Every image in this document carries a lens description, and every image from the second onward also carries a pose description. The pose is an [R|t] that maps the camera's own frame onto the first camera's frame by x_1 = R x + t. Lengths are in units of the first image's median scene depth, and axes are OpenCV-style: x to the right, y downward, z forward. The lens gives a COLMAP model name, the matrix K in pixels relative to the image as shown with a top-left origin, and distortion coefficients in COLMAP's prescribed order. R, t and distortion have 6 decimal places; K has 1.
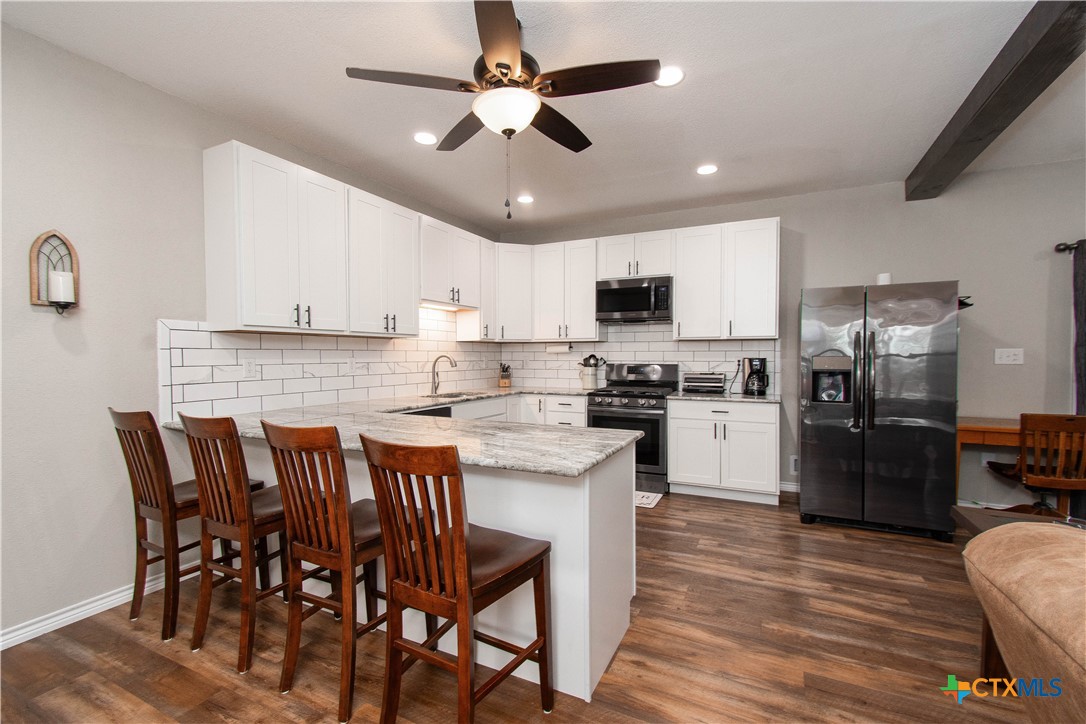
lens RADIAL K [[486.0, 0, 546.4], [0, 486.0, 363.3], [0, 0, 1]] dist [-0.002019, -0.000603]
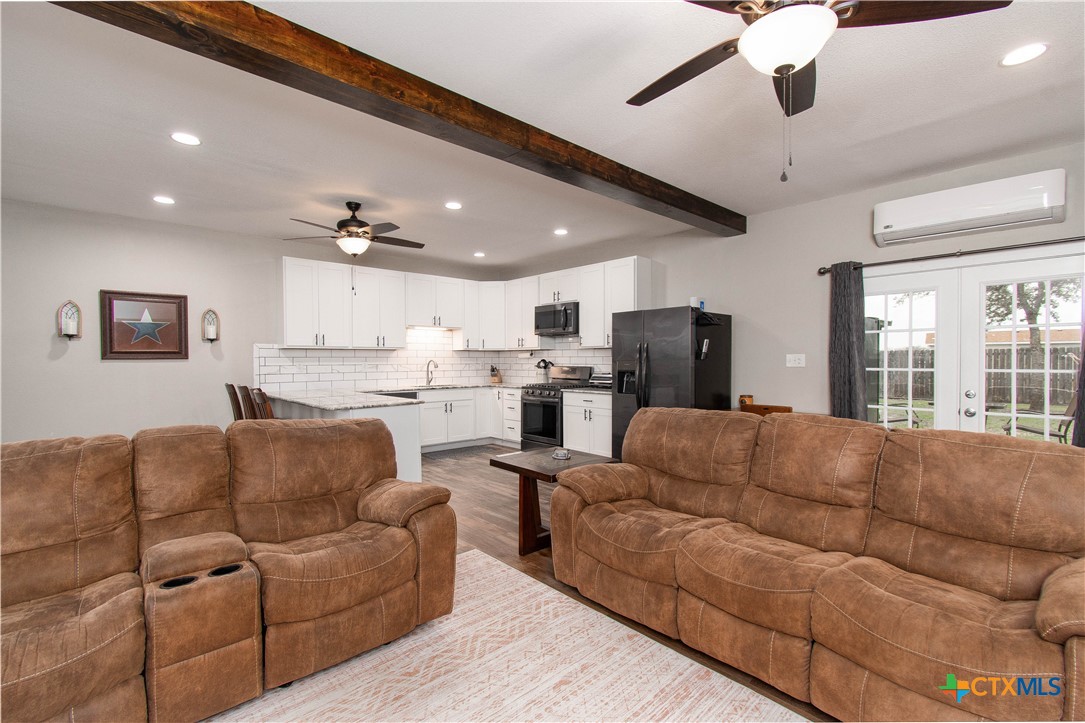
lens RADIAL K [[485.6, 0, 538.7], [0, 485.6, 361.2], [0, 0, 1]] dist [-0.002019, -0.000603]
pose [[0.930161, -0.001013, -0.367149, 0.640273], [-0.003753, 0.999918, -0.012267, 0.004355], [0.367131, 0.012789, 0.930081, -0.293497]]
